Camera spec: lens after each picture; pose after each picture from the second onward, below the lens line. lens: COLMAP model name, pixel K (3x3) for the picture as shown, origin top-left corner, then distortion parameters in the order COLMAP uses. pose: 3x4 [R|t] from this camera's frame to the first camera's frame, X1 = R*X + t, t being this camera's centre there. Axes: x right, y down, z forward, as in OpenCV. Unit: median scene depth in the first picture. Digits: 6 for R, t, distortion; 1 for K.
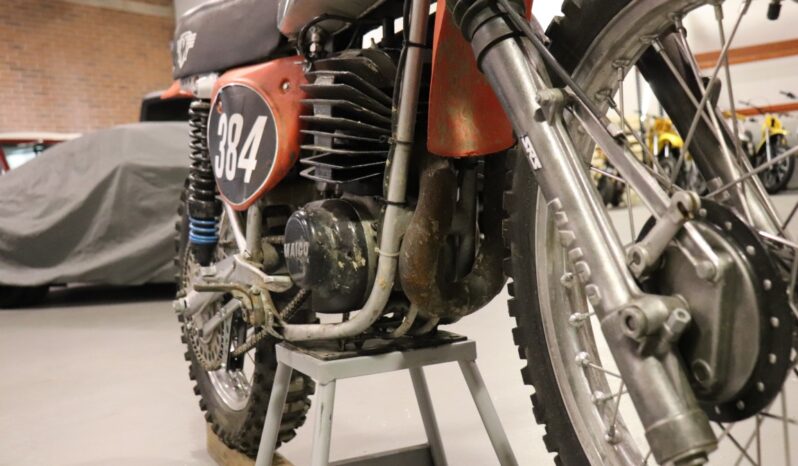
lens RADIAL K [[925.5, 0, 405.0], [0, 925.5, 236.4], [0, 0, 1]] dist [-0.016338, 0.000000]
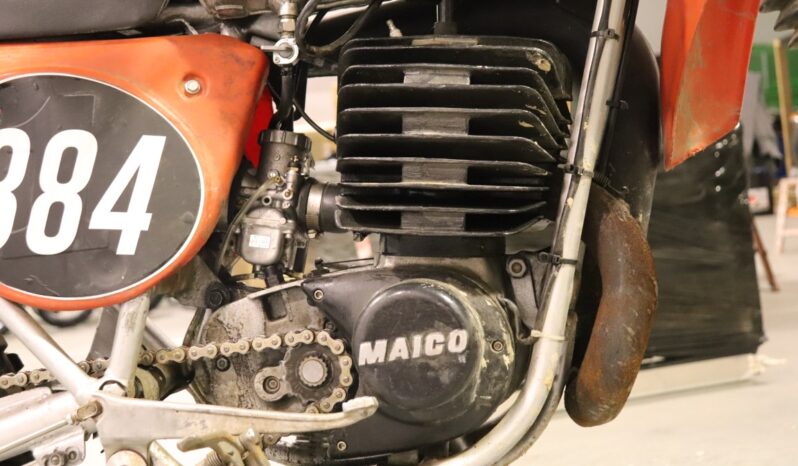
lens RADIAL K [[1461.1, 0, 396.1], [0, 1461.1, 232.2], [0, 0, 1]] dist [0.220716, 0.000000]
pose [[0.632065, -0.007927, 0.774875, -0.819414], [0.096032, 0.993041, -0.068174, 0.003687], [-0.768942, 0.117503, 0.628428, 0.360589]]
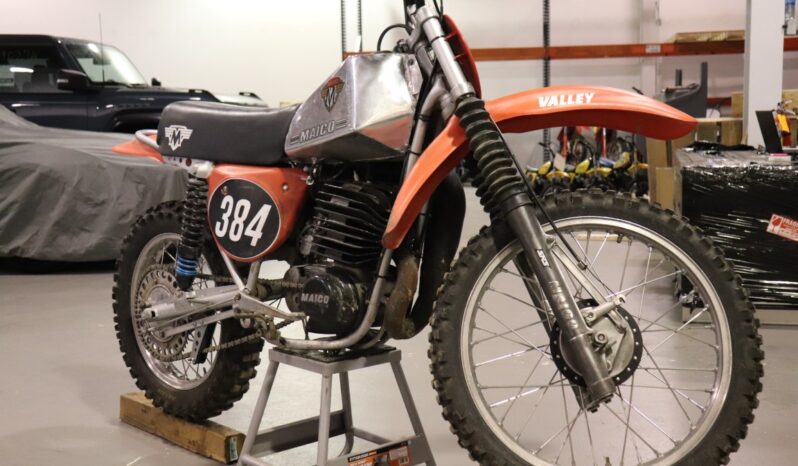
lens RADIAL K [[957.5, 0, 391.5], [0, 957.5, 228.8], [0, 0, 1]] dist [0.030469, 0.000000]
pose [[0.943332, 0.041905, 0.329195, -0.531058], [-0.053833, 0.998179, 0.027199, -0.157224], [-0.327456, -0.043380, 0.943870, -0.654440]]
